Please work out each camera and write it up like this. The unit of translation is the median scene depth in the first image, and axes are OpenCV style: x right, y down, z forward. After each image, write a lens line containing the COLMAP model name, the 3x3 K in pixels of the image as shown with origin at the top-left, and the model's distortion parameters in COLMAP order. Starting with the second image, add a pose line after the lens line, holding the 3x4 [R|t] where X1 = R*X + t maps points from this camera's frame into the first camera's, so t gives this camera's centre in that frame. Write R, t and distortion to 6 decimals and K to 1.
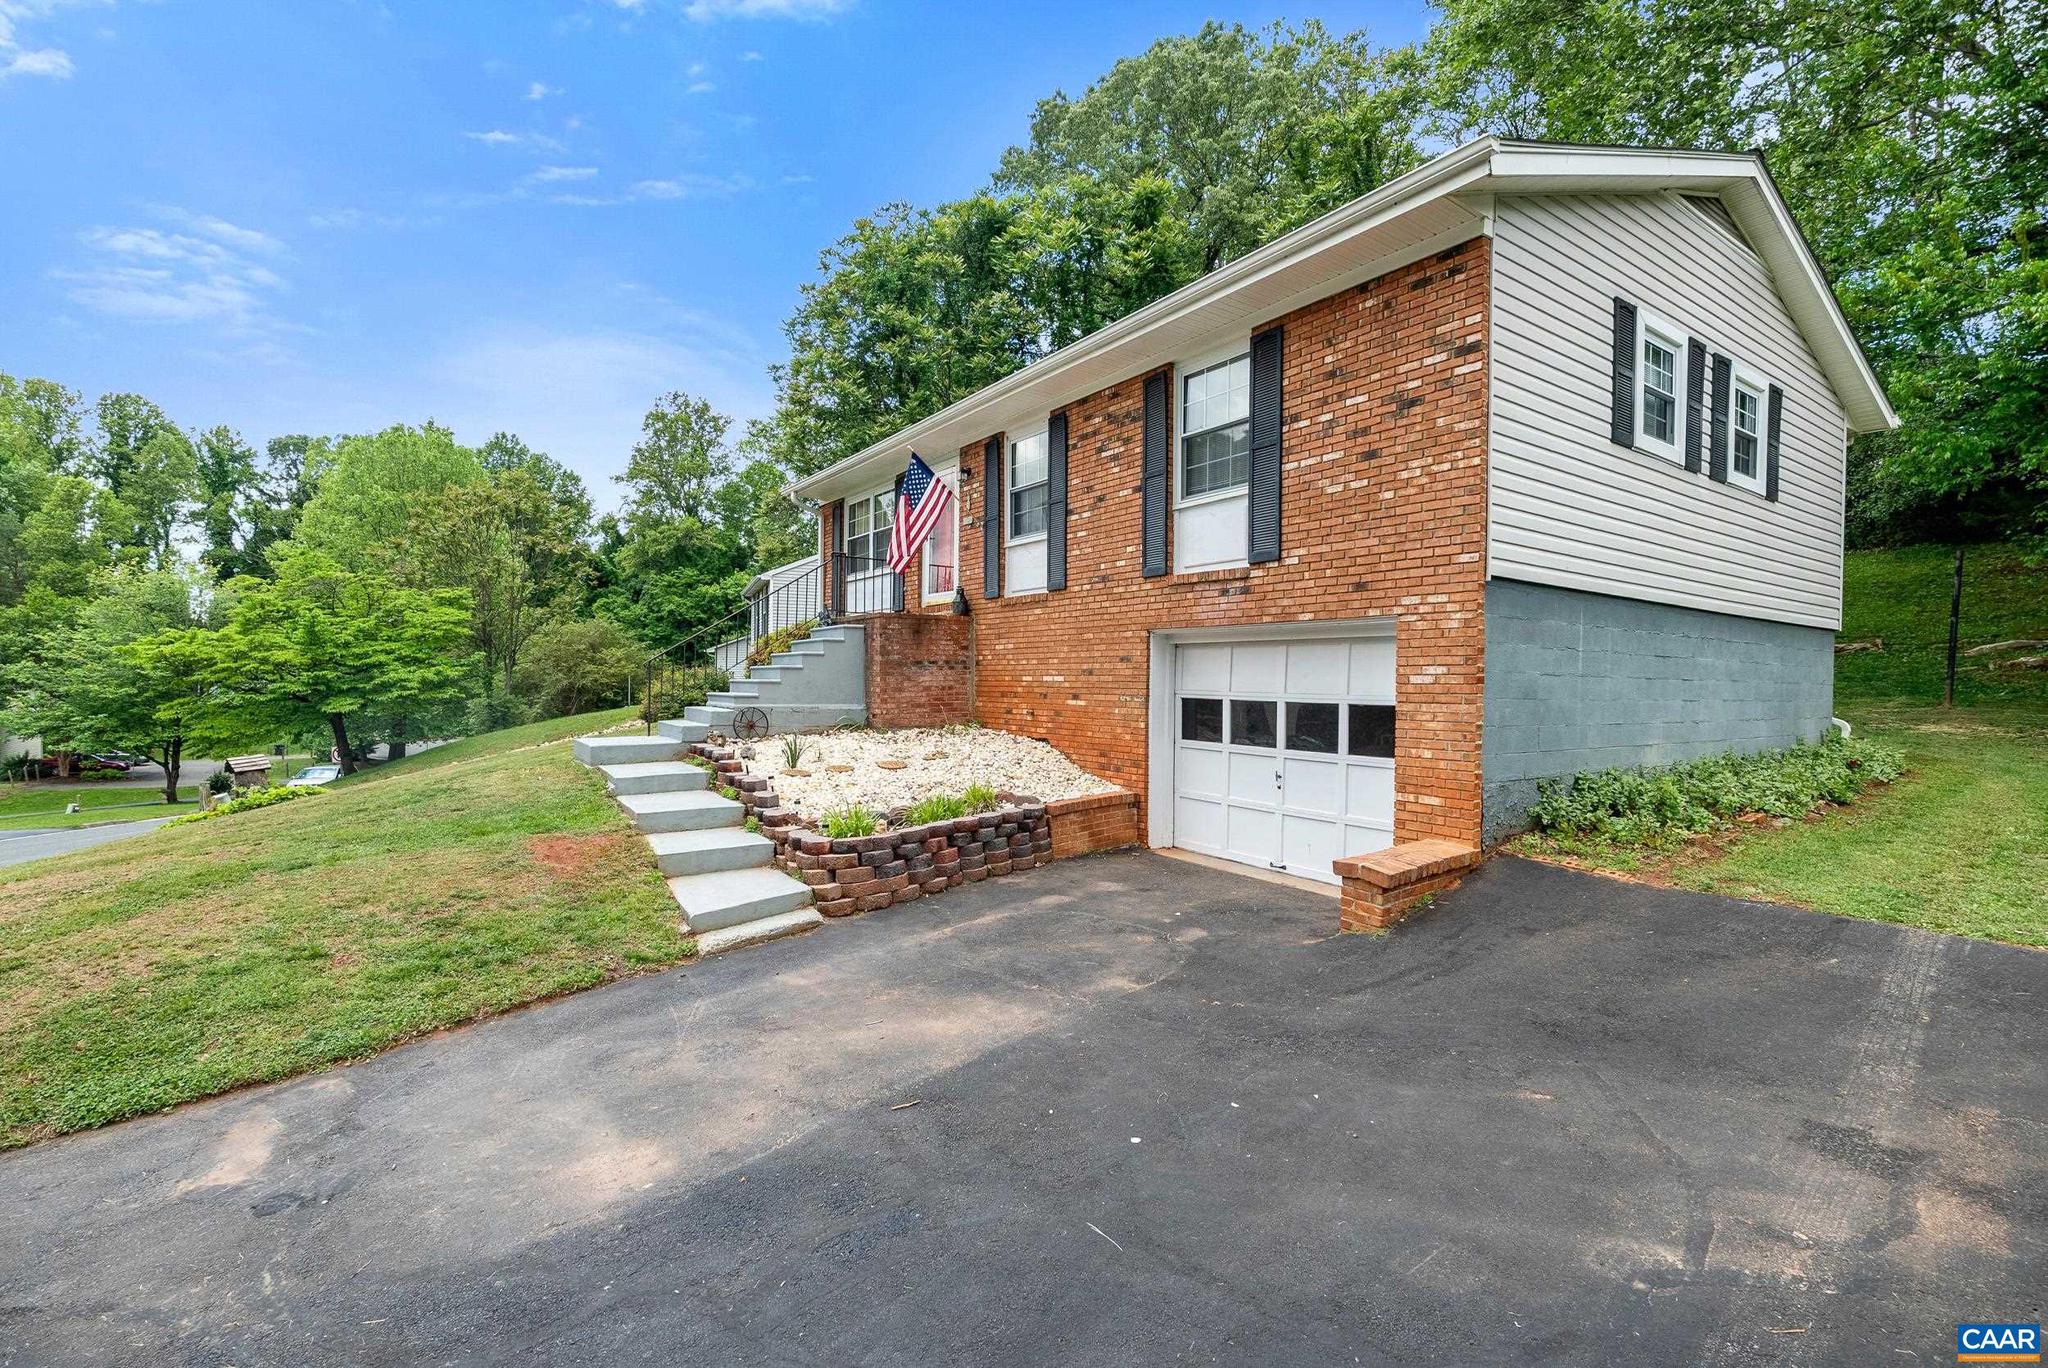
lens RADIAL K [[895.5, 0, 1024.0], [0, 895.5, 684.0], [0, 0, 1]] dist [-0.003225, -0.000445]
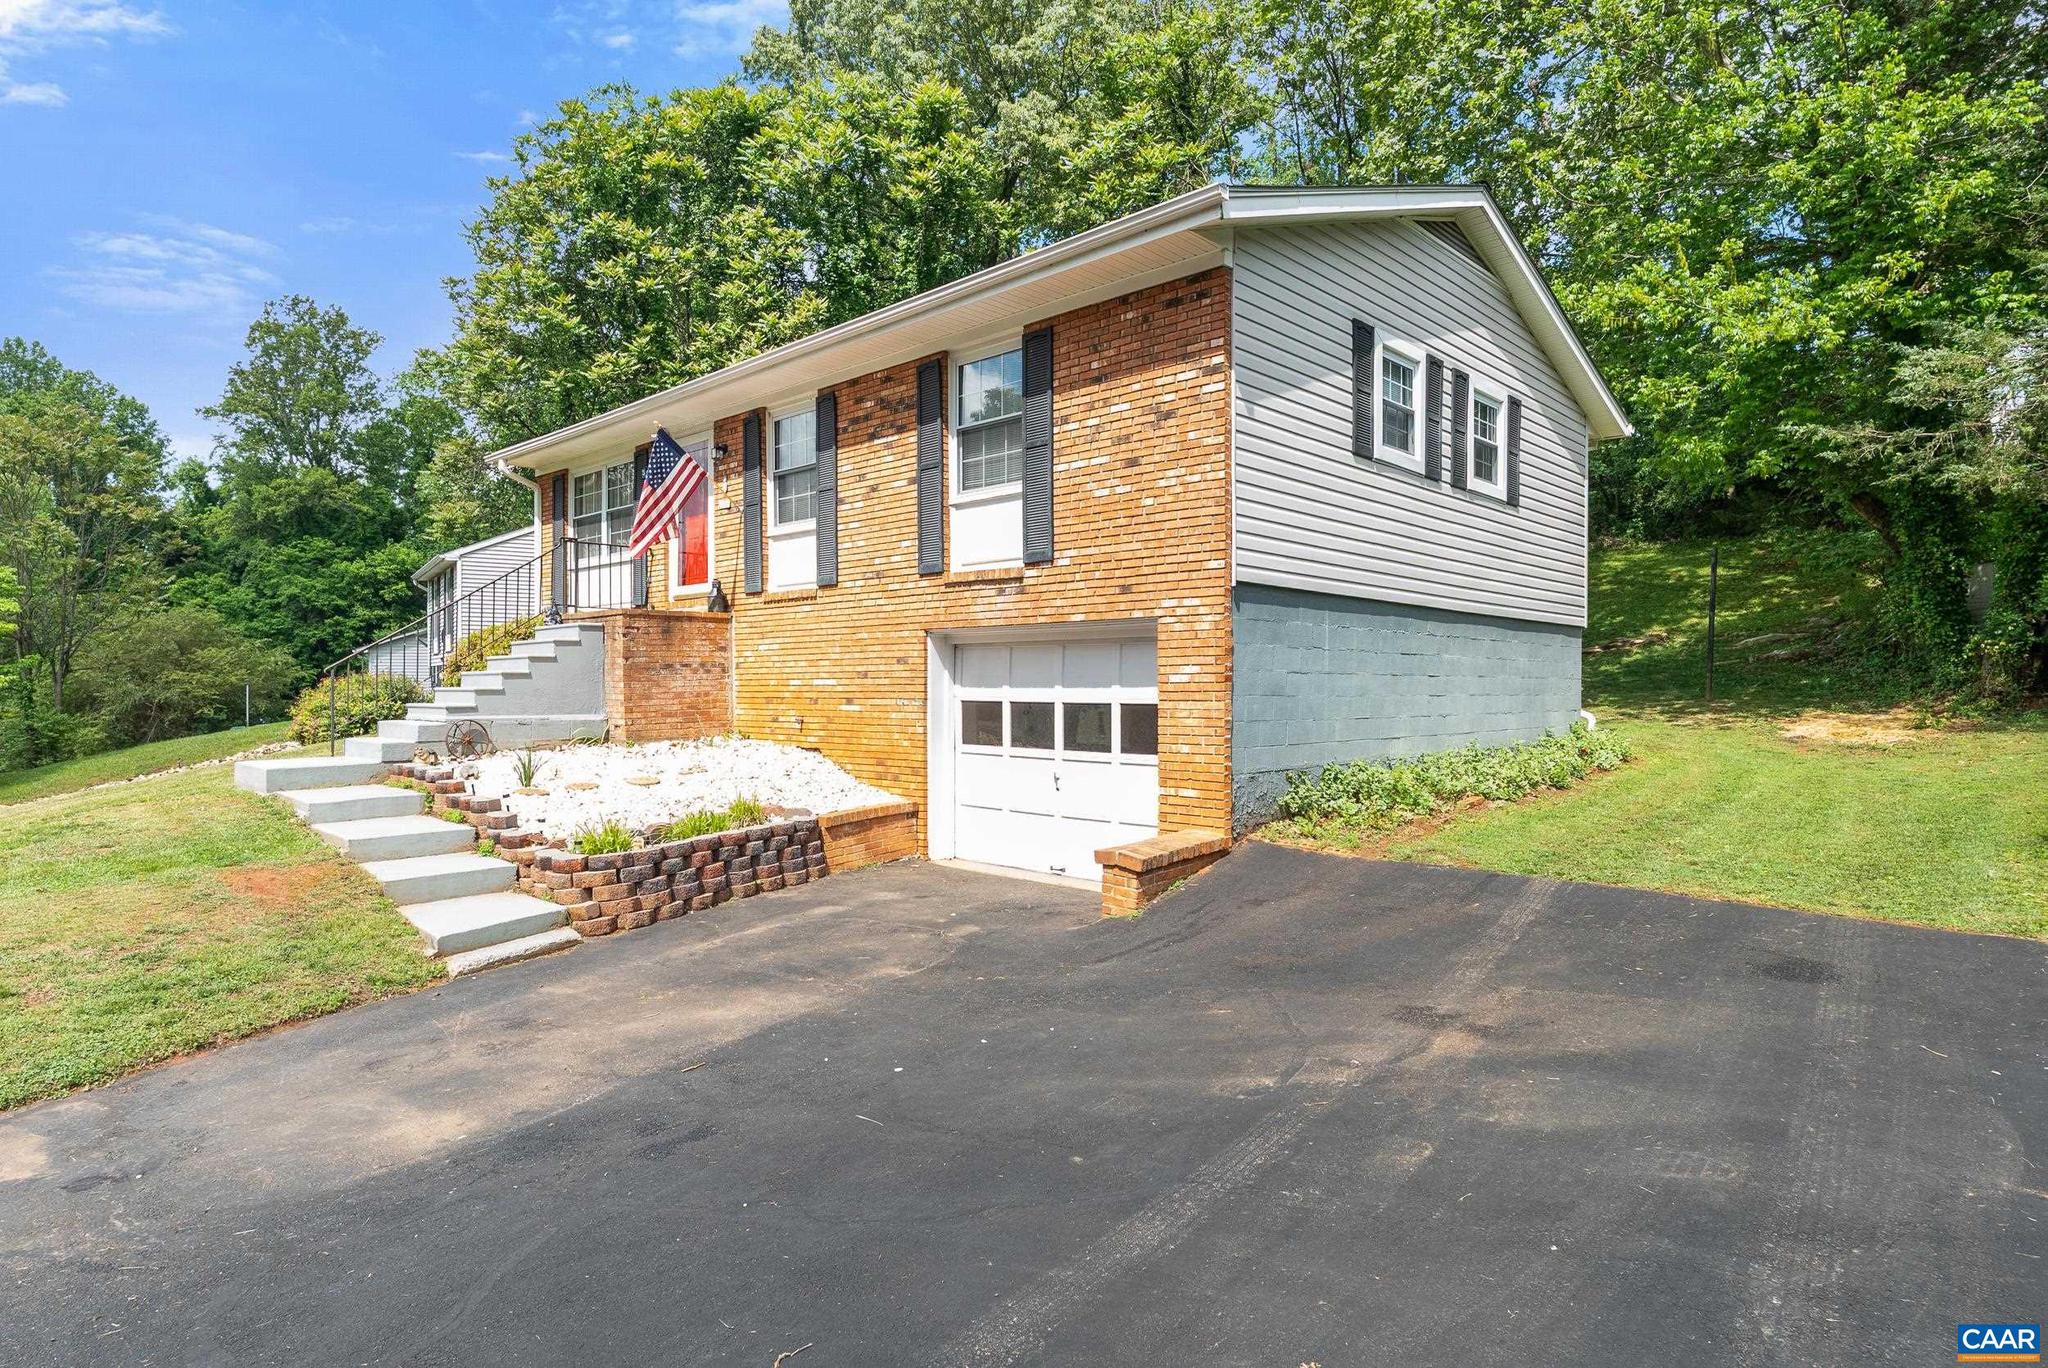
lens RADIAL K [[1121.3, 0, 1024.0], [0, 1121.3, 684.0], [0, 0, 1]] dist [0.000068, 0.000592]
pose [[0.978494, -0.012155, 0.205915, -0.005445], [0.012983, 0.999912, -0.002672, 0.002435], [-0.205864, 0.005288, 0.978566, -0.218311]]
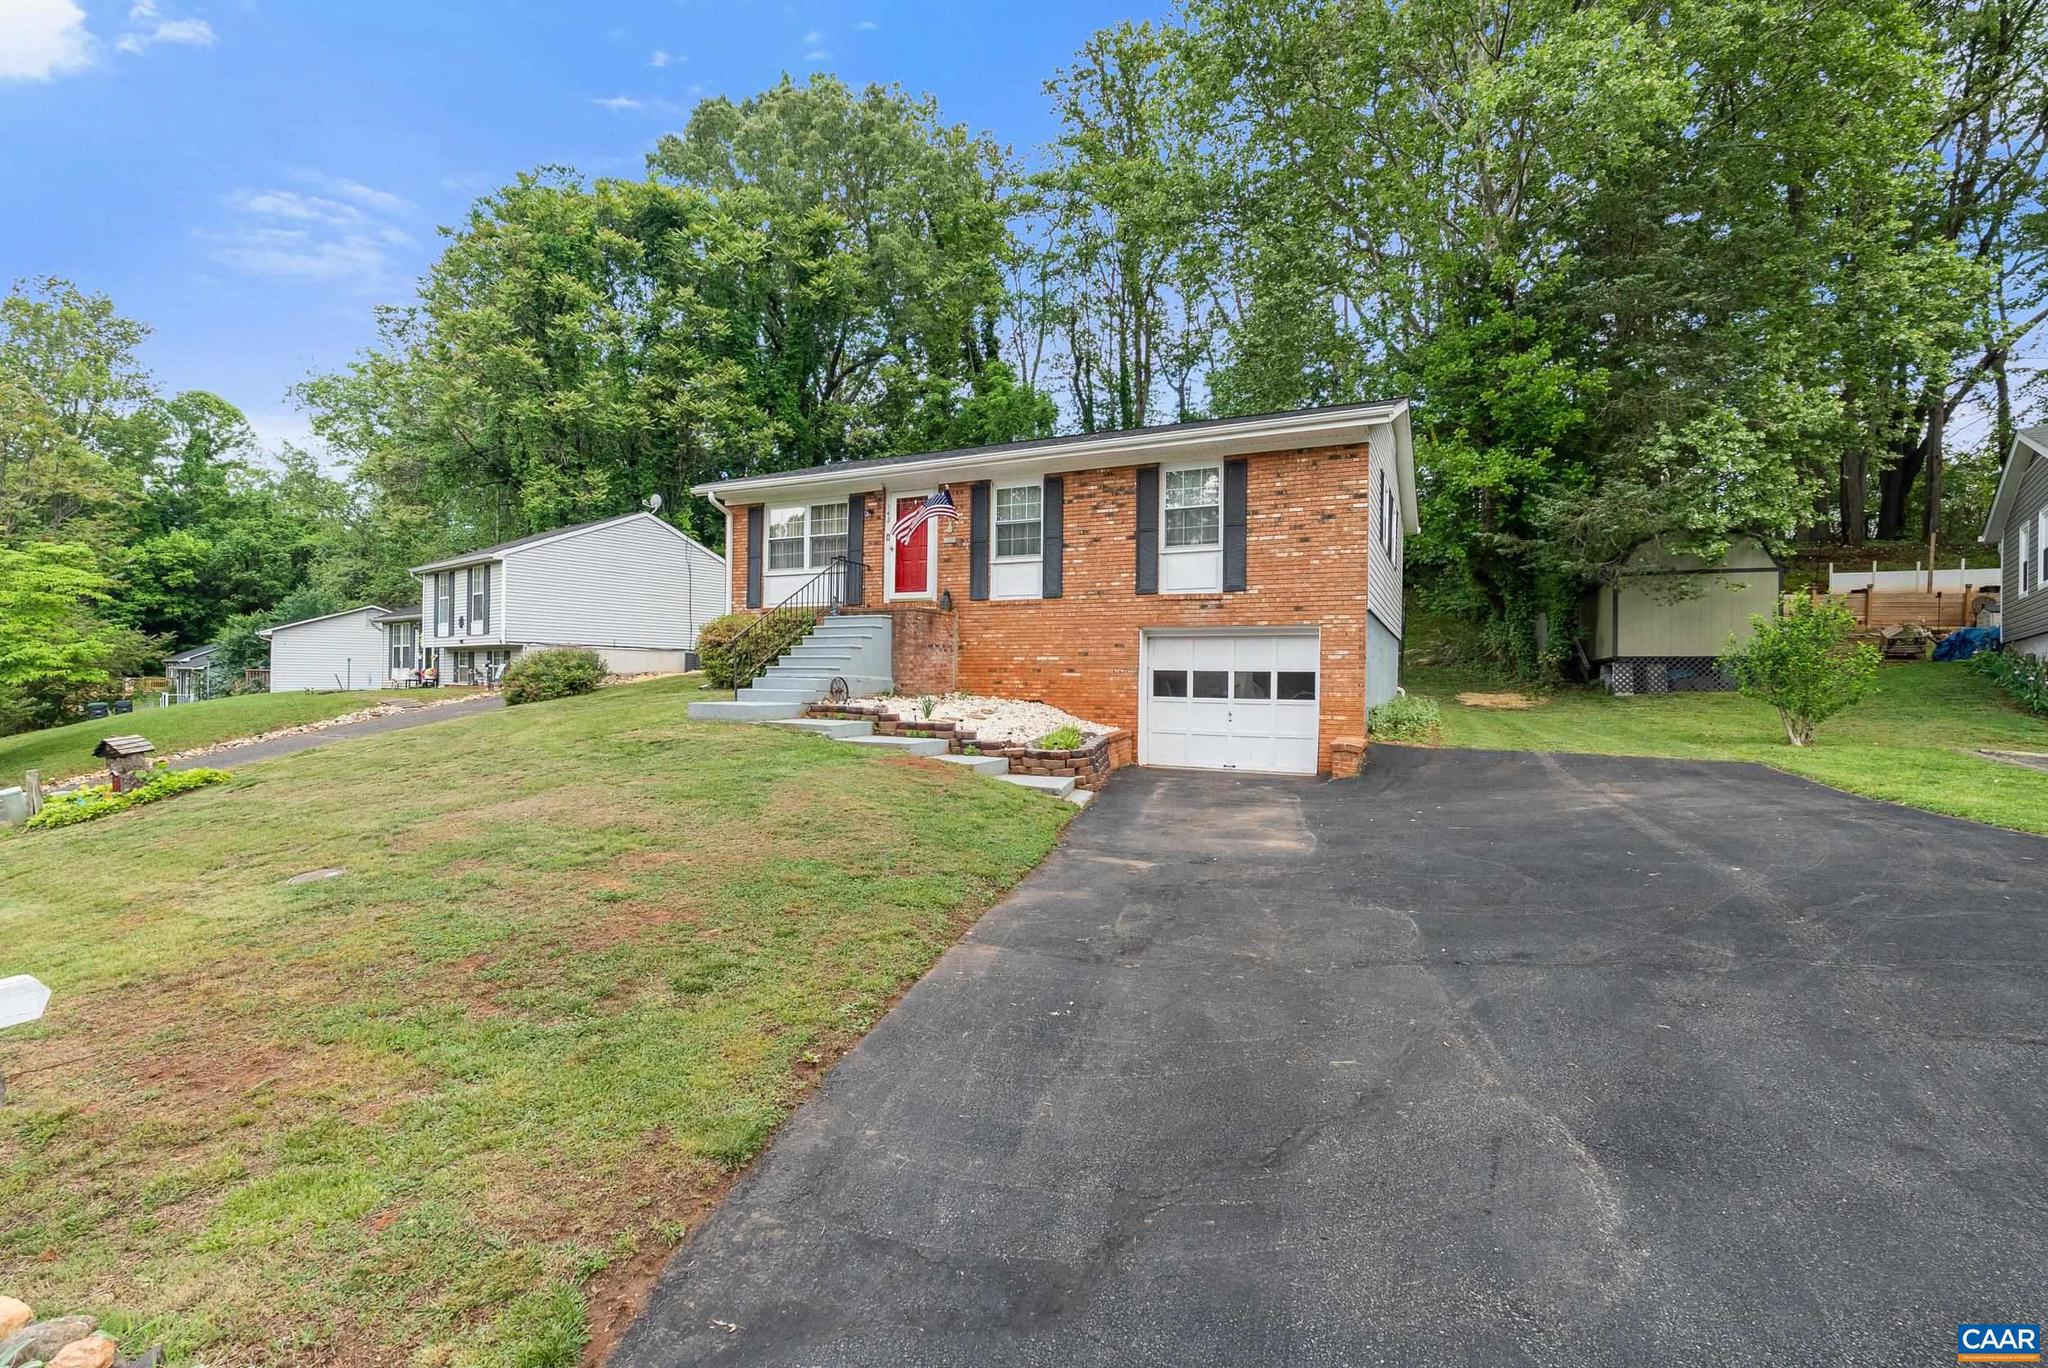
lens RADIAL K [[893.5, 0, 1024.0], [0, 893.5, 684.0], [0, 0, 1]] dist [-0.002762, -0.000179]
pose [[0.866983, 0.002804, 0.498330, -0.972787], [-0.002832, 0.999996, -0.000700, 0.049329], [-0.498330, -0.000804, 0.866987, -0.318545]]
